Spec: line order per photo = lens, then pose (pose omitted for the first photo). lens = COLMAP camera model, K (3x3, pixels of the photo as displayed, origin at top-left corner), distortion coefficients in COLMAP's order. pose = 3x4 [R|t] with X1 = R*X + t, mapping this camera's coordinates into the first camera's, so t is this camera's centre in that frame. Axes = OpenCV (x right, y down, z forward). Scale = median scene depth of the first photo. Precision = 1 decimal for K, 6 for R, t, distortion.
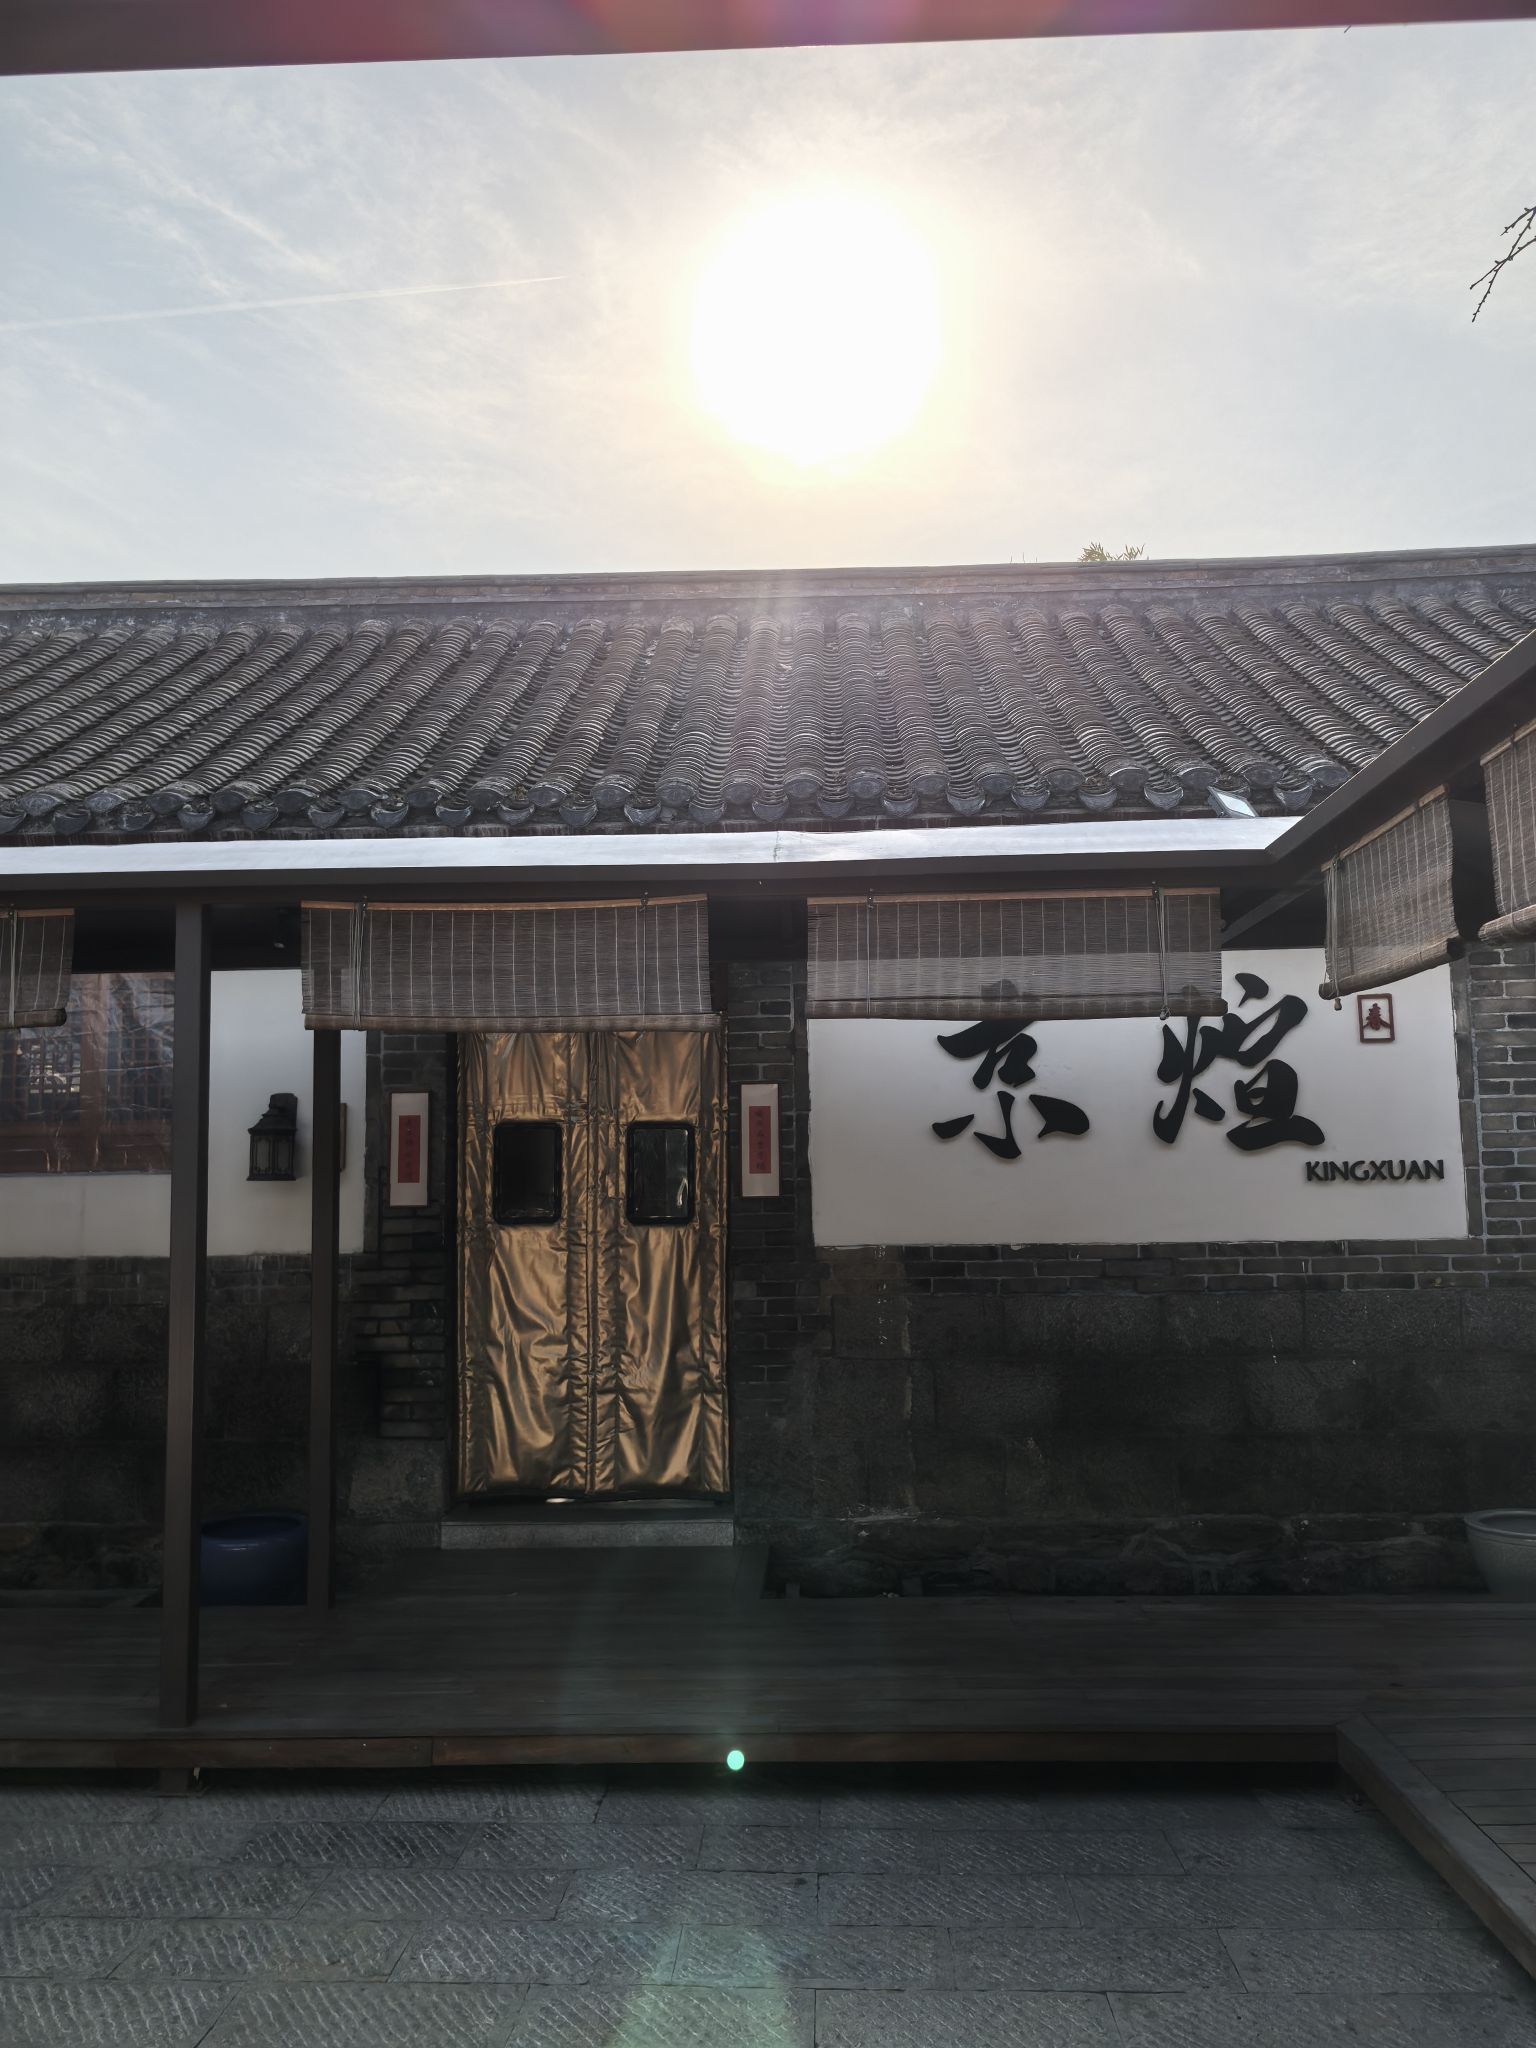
lens RADIAL K [[1563.6, 0, 768.0], [0, 1563.6, 1024.0], [0, 0, 1]] dist [0.039689, -0.062743]
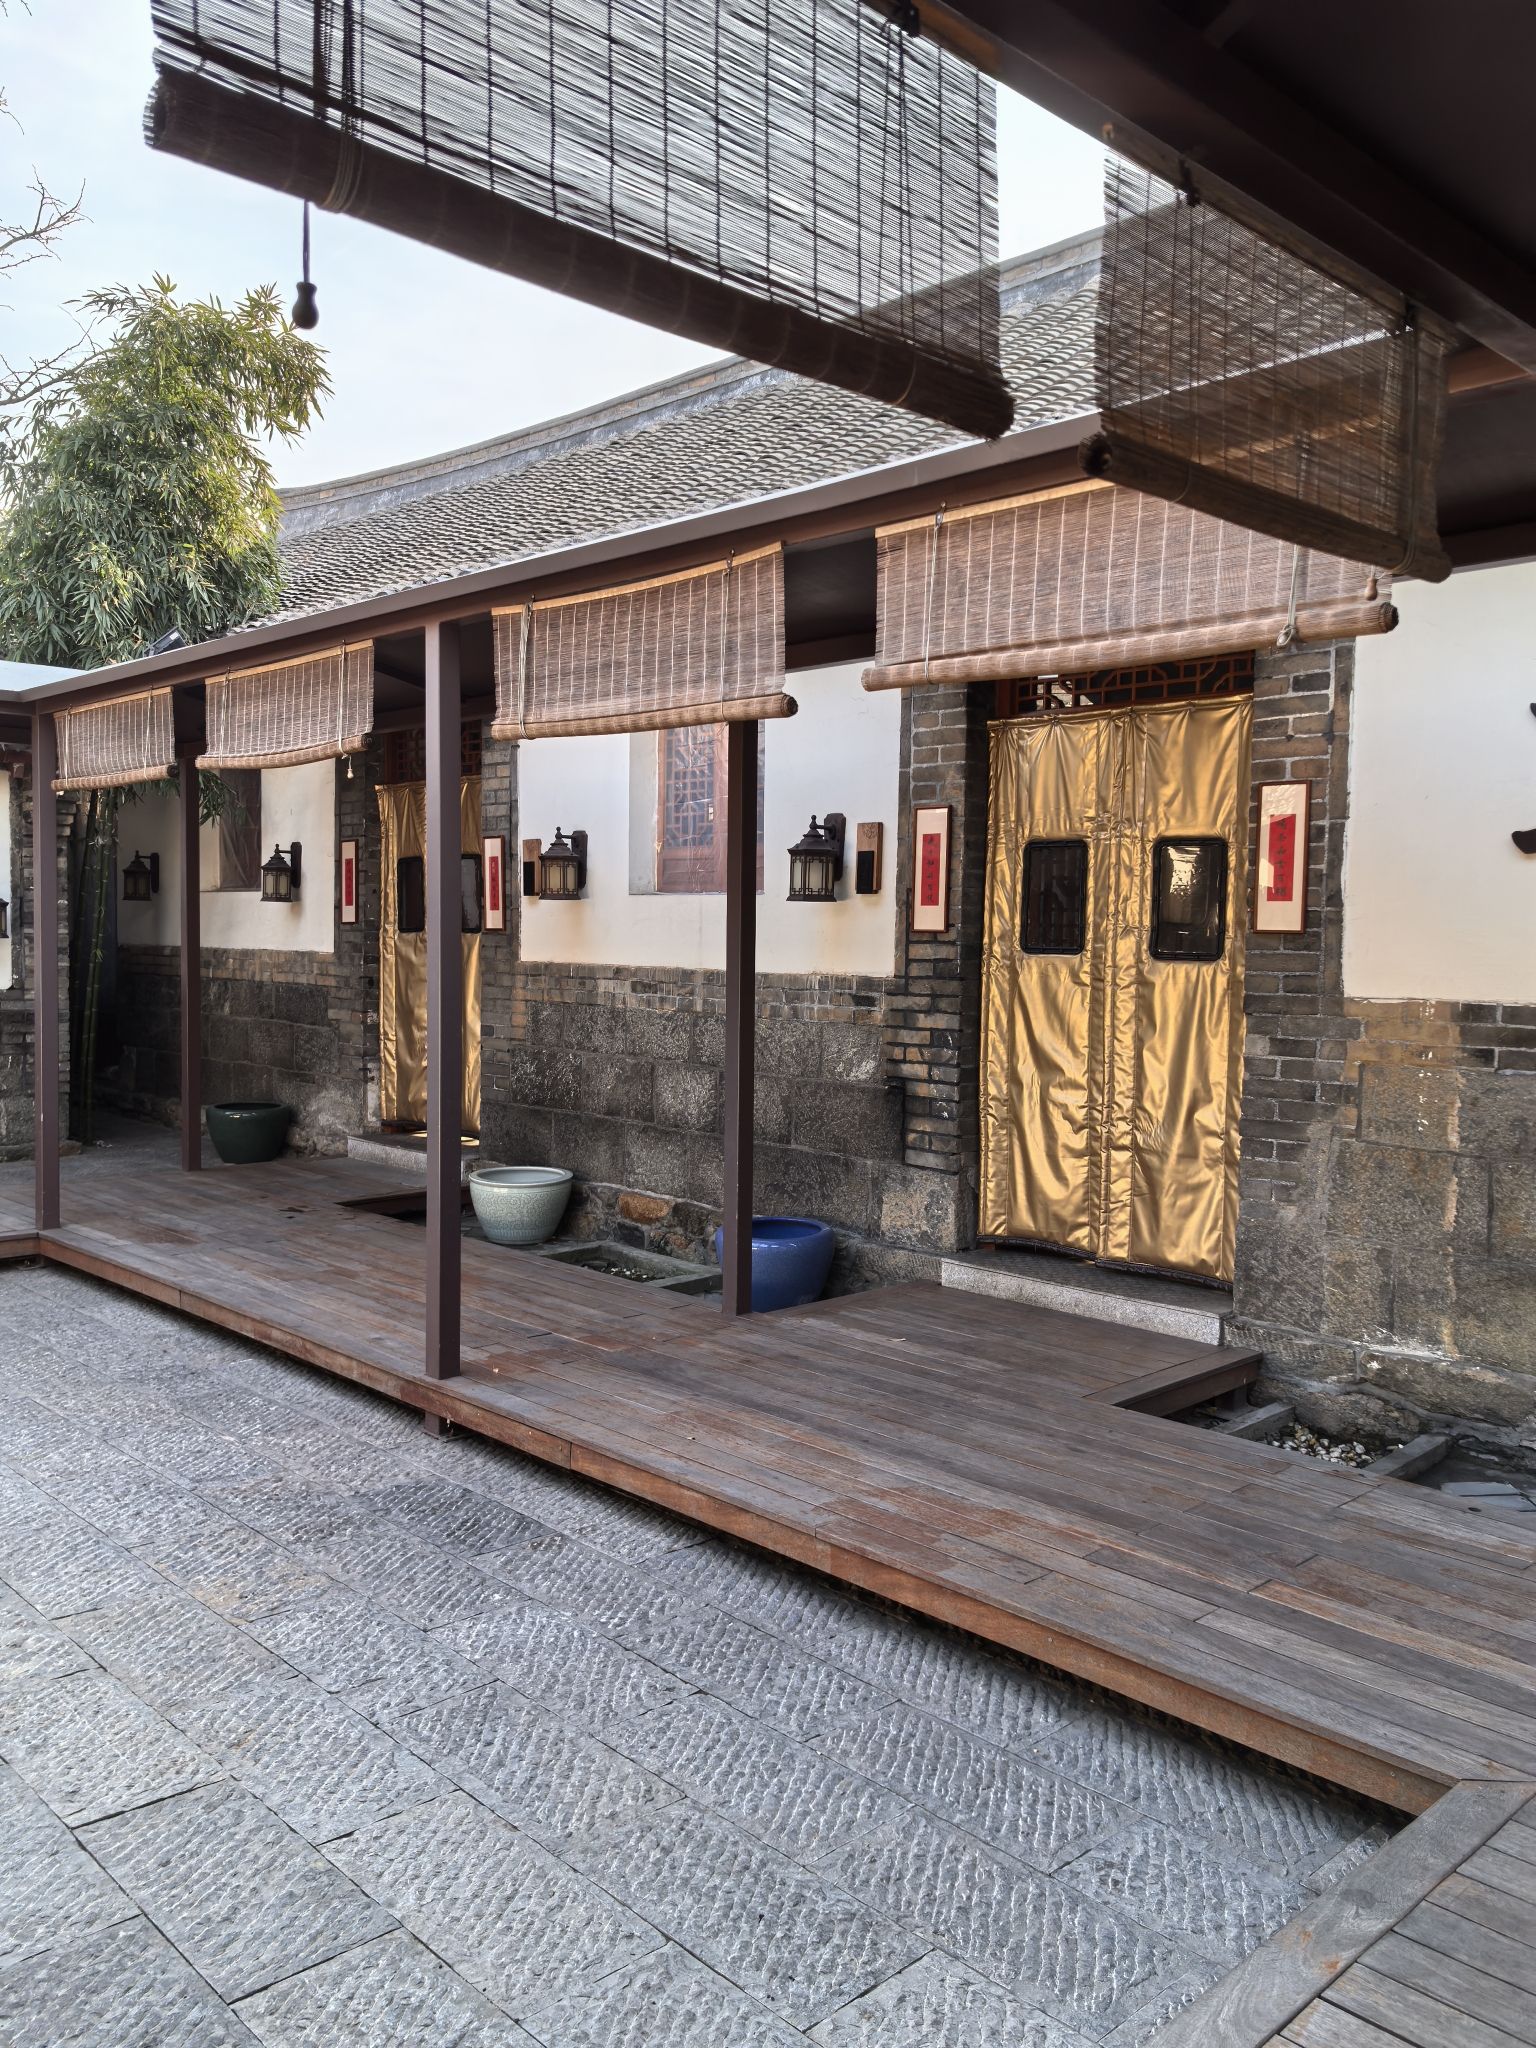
lens RADIAL K [[1563.6, 0, 768.0], [0, 1563.6, 1024.0], [0, 0, 1]] dist [0.039689, -0.062743]
pose [[0.728517, 0.067621, -0.681682, 0.348906], [0.048168, 0.987596, 0.149445, 0.027084], [0.683332, -0.141709, 0.716223, 0.254813]]
